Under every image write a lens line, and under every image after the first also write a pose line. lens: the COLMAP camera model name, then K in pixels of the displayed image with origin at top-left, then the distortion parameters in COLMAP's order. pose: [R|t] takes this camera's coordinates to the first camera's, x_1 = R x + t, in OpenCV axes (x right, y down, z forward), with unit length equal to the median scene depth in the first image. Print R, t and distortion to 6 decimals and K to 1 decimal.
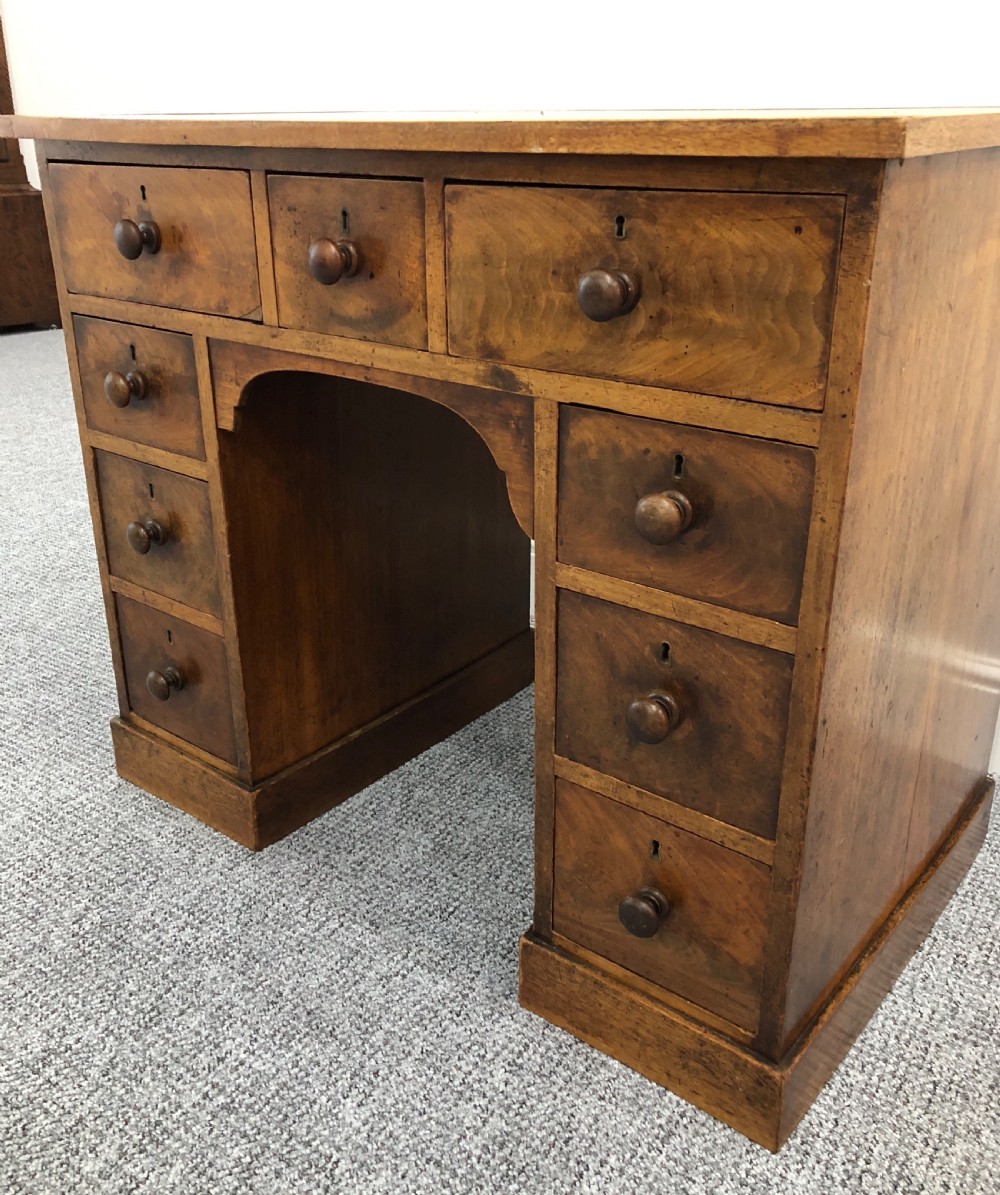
lens RADIAL K [[1134.1, 0, 503.5], [0, 1134.1, 578.6], [0, 0, 1]] dist [0.052665, -0.079625]
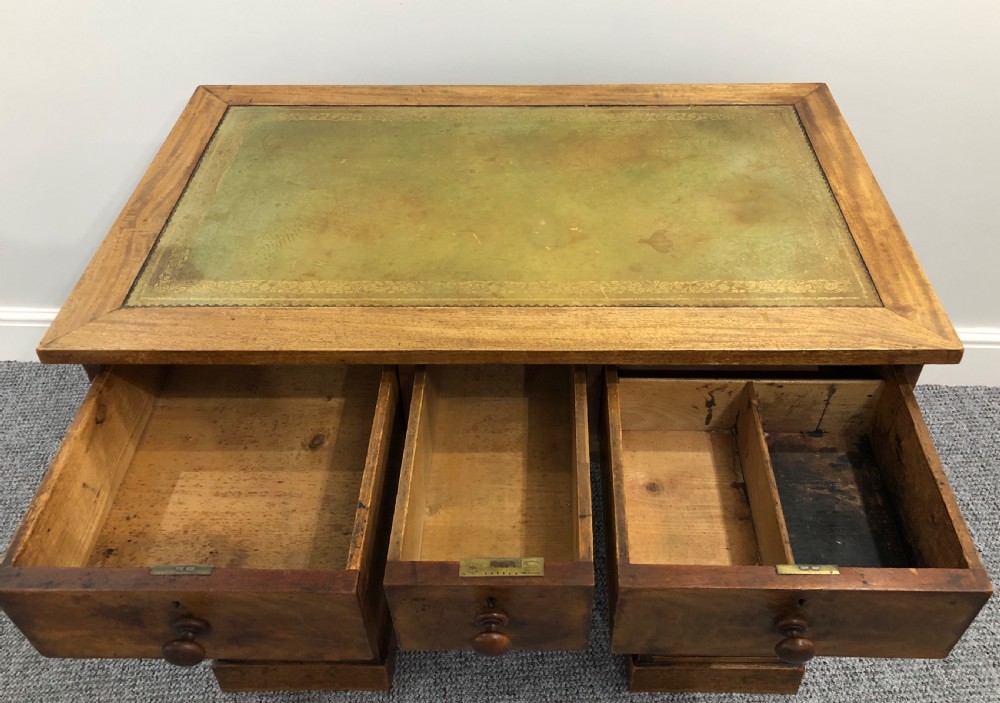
lens RADIAL K [[870.6, 0, 522.3], [0, 870.6, 301.9], [0, 0, 1]] dist [0.044957, -0.058758]
pose [[0.786419, -0.406364, 0.465202, -0.526092], [0.242067, 0.895637, 0.373147, -0.730081], [-0.568286, -0.180840, 0.802713, 0.170641]]
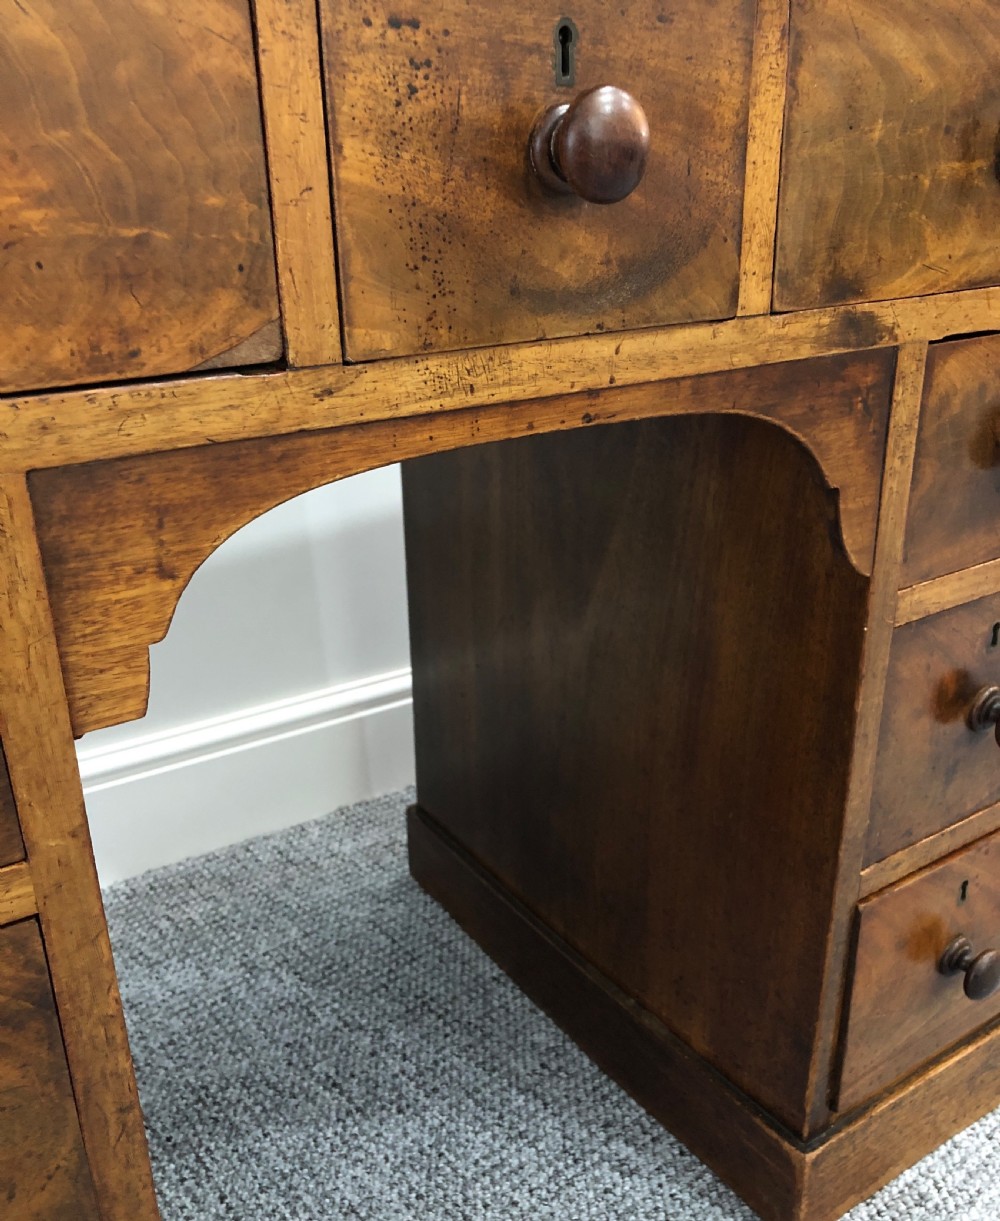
lens RADIAL K [[1097.9, 0, 496.0], [0, 1097.9, 654.6], [0, 0, 1]] dist [-0.007210, 0.017895]
pose [[0.310051, -0.370465, 0.875571, -0.554455], [0.389031, 0.889760, 0.238708, -0.208230], [-0.867481, 0.266612, 0.419994, 0.855916]]
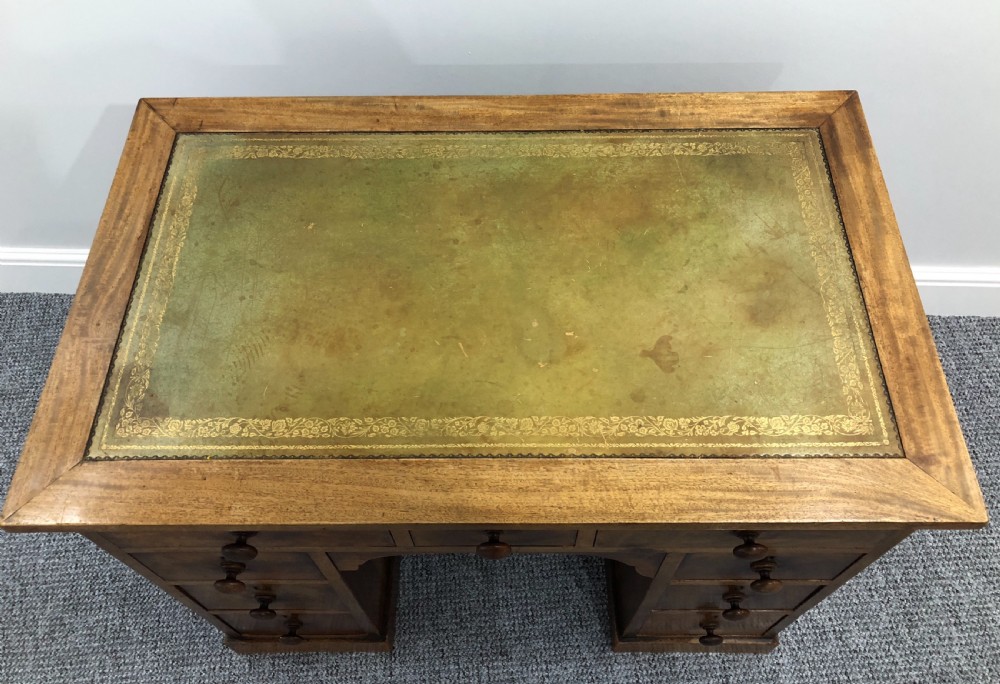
lens RADIAL K [[840.1, 0, 503.8], [0, 840.1, 289.4], [0, 0, 1]] dist [0.030223, -0.037423]
pose [[0.781828, -0.528088, 0.331463, -0.289134], [0.252588, 0.754310, 0.605984, -1.013443], [-0.570039, -0.390052, 0.723129, 0.388003]]
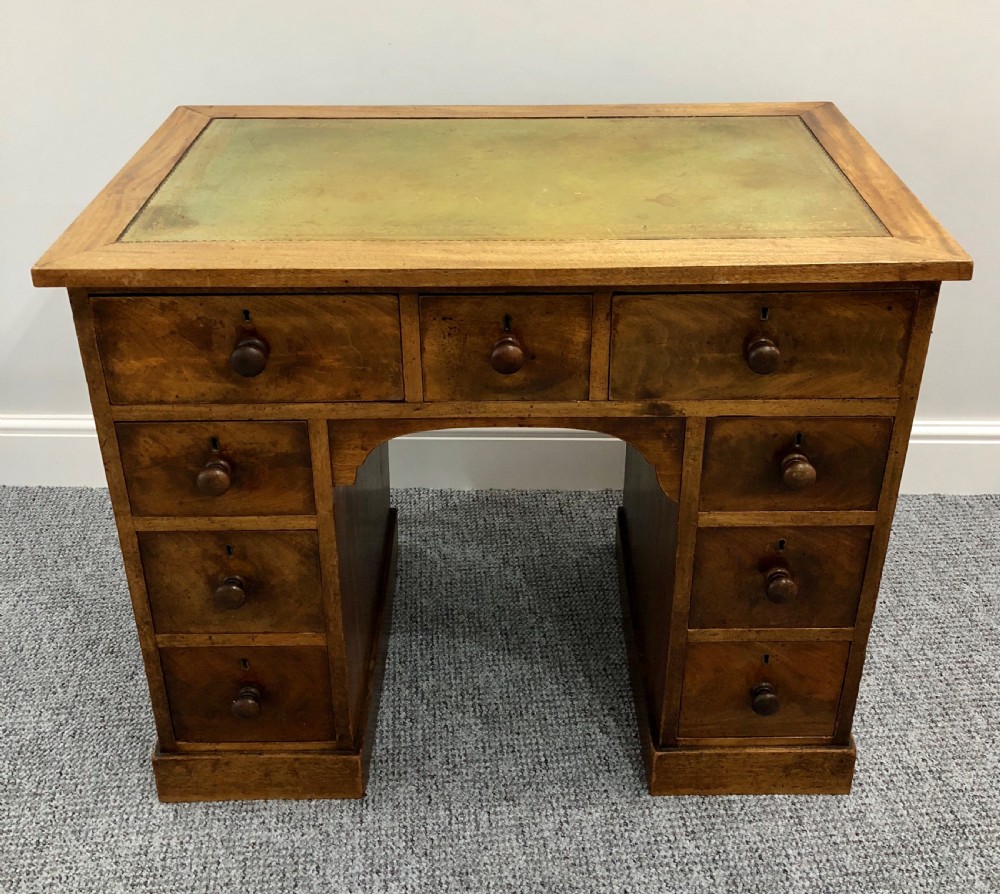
lens RADIAL K [[1118.5, 0, 520.4], [0, 1118.5, 361.3], [0, 0, 1]] dist [0.058376, -0.083264]
pose [[0.772852, -0.300334, 0.559016, -0.798372], [0.242138, 0.953832, 0.177690, -0.464877], [-0.586574, -0.001970, 0.809893, -0.031843]]
